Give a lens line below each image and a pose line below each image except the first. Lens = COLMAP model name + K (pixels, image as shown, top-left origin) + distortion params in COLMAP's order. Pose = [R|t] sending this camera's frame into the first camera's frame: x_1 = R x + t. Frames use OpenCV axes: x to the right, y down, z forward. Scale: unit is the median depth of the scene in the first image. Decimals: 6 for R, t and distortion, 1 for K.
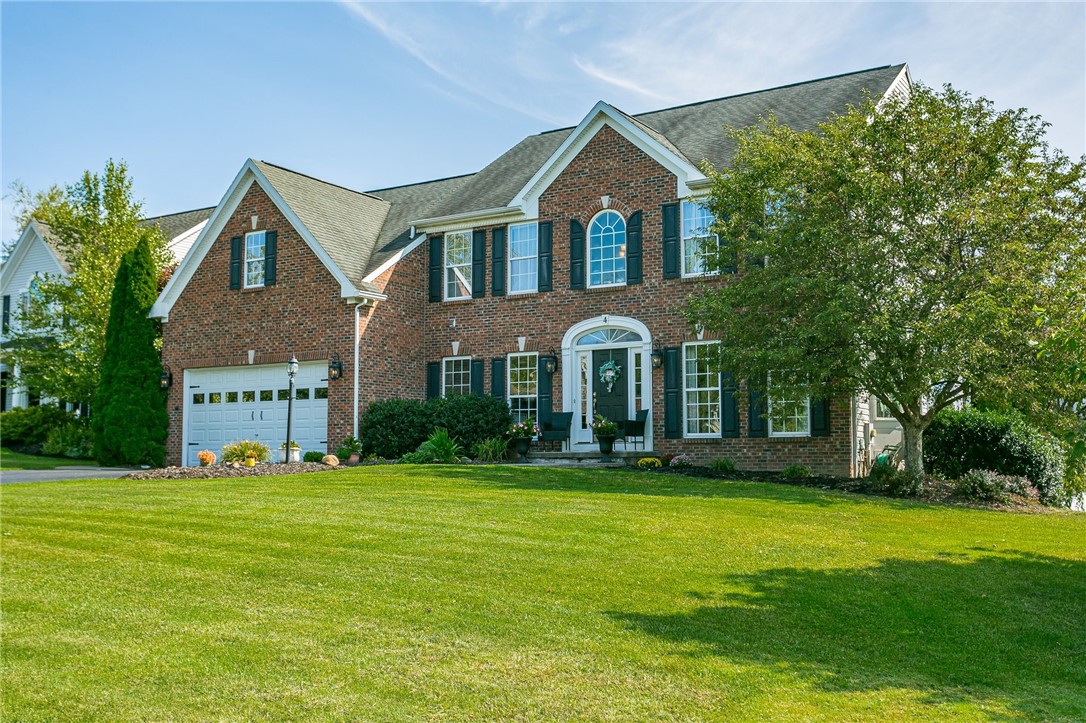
lens RADIAL K [[1087.9, 0, 542.9], [0, 1087.9, 361.0], [0, 0, 1]] dist [-0.015086, 0.000000]
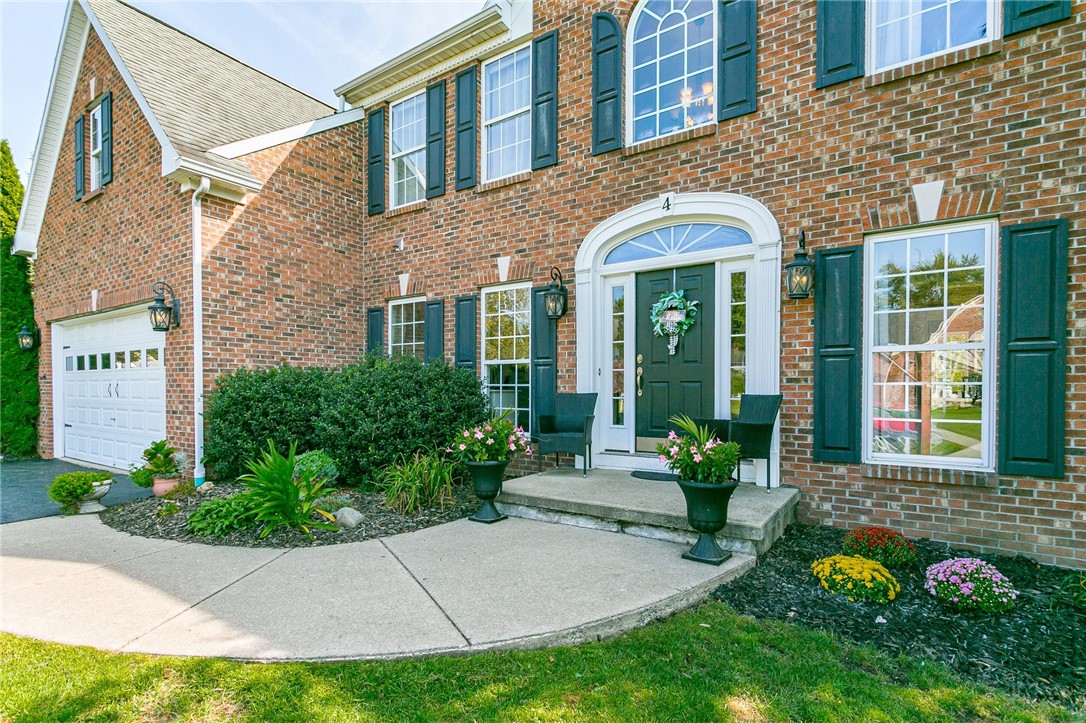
lens RADIAL K [[529.2, 0, 549.6], [0, 529.2, 391.1], [0, 0, 1]] dist [-0.005819, -0.000544]
pose [[0.999869, 0.001812, -0.016059, 0.009059], [-0.000275, 0.995456, 0.095219, 0.021609], [0.016158, -0.095202, 0.995327, 0.736899]]
